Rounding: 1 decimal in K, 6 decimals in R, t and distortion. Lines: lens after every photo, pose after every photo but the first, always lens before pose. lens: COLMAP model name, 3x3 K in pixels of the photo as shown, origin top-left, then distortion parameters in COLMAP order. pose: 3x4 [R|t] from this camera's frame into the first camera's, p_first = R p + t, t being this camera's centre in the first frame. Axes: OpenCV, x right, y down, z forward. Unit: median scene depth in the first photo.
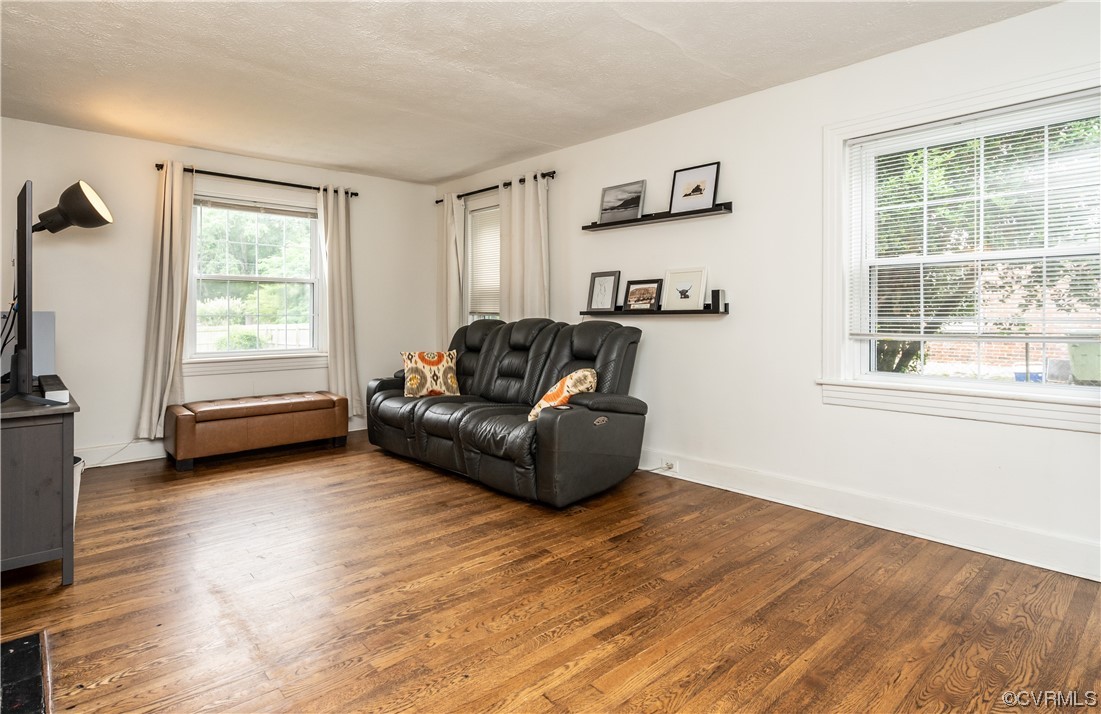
lens RADIAL K [[606.7, 0, 555.2], [0, 606.7, 311.3], [0, 0, 1]] dist [0.002917, 0.000590]
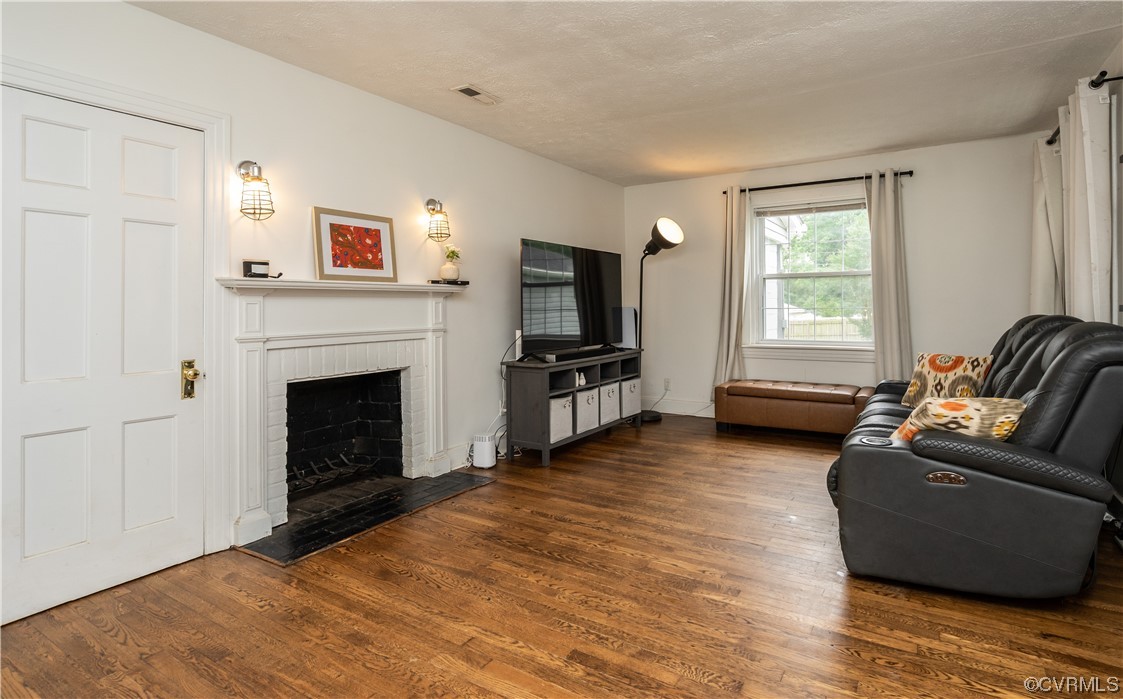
lens RADIAL K [[578.8, 0, 563.0], [0, 578.8, 294.8], [0, 0, 1]] dist [-0.003908, -0.000441]
pose [[0.240470, -0.019478, -0.970461, 0.497853], [0.010756, 0.999791, -0.017402, -0.004755], [0.970597, -0.006253, 0.240629, 0.401428]]
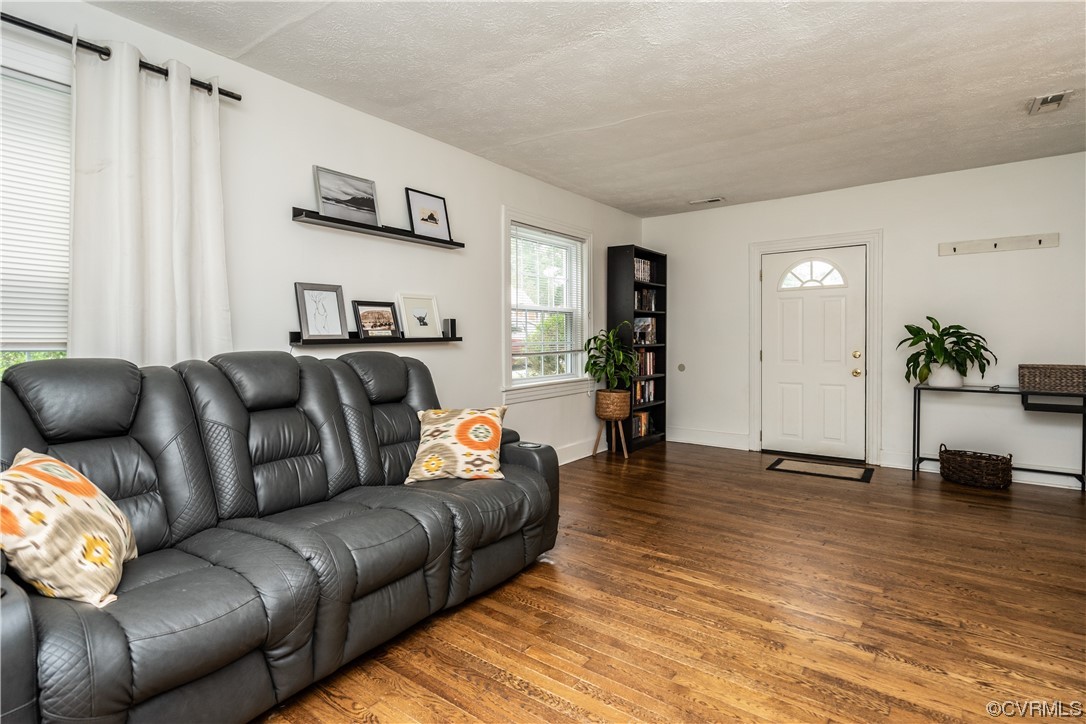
lens RADIAL K [[549.7, 0, 529.5], [0, 549.7, 344.4], [0, 0, 1]] dist [-0.000709, 0.000135]
pose [[-0.177551, -0.009942, 0.984061, -0.664173], [0.004367, 0.999931, 0.010890, 0.000183], [-0.984102, 0.006231, -0.177495, 0.962543]]
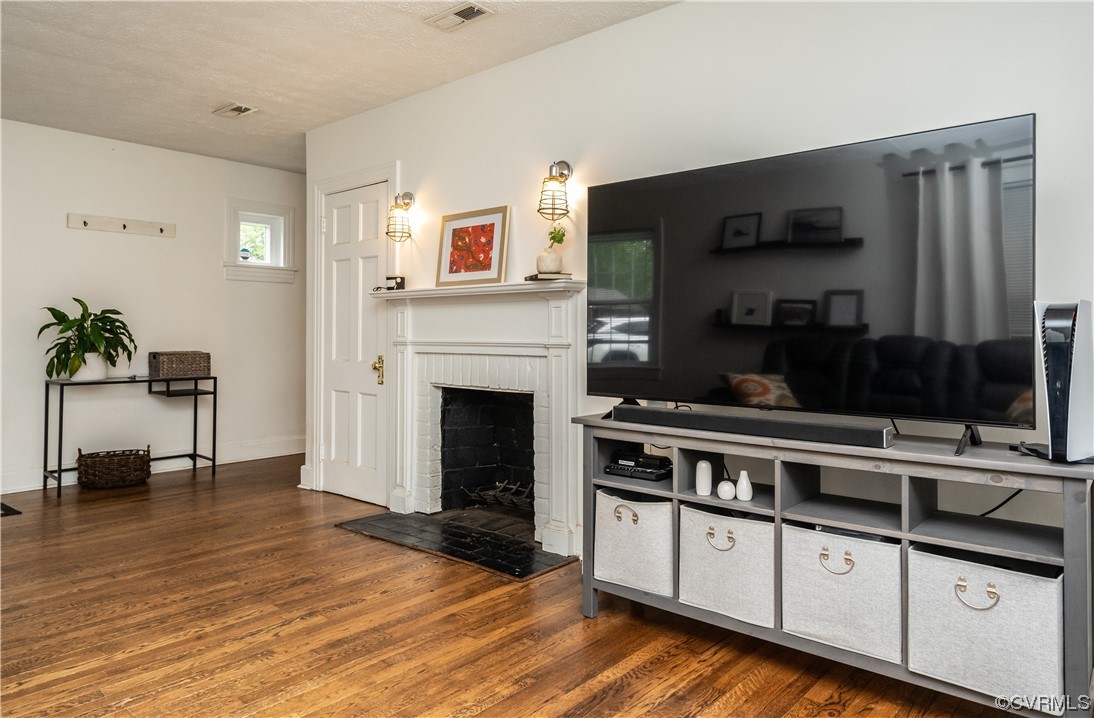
lens RADIAL K [[705.1, 0, 542.7], [0, 705.1, 320.1], [0, 0, 1]] dist [0.004352, 0.002854]
pose [[-0.994189, 0.000177, -0.107647, -0.381964], [0.002059, 0.999847, -0.017373, 0.018904], [0.107627, -0.017494, -0.994037, 1.248877]]
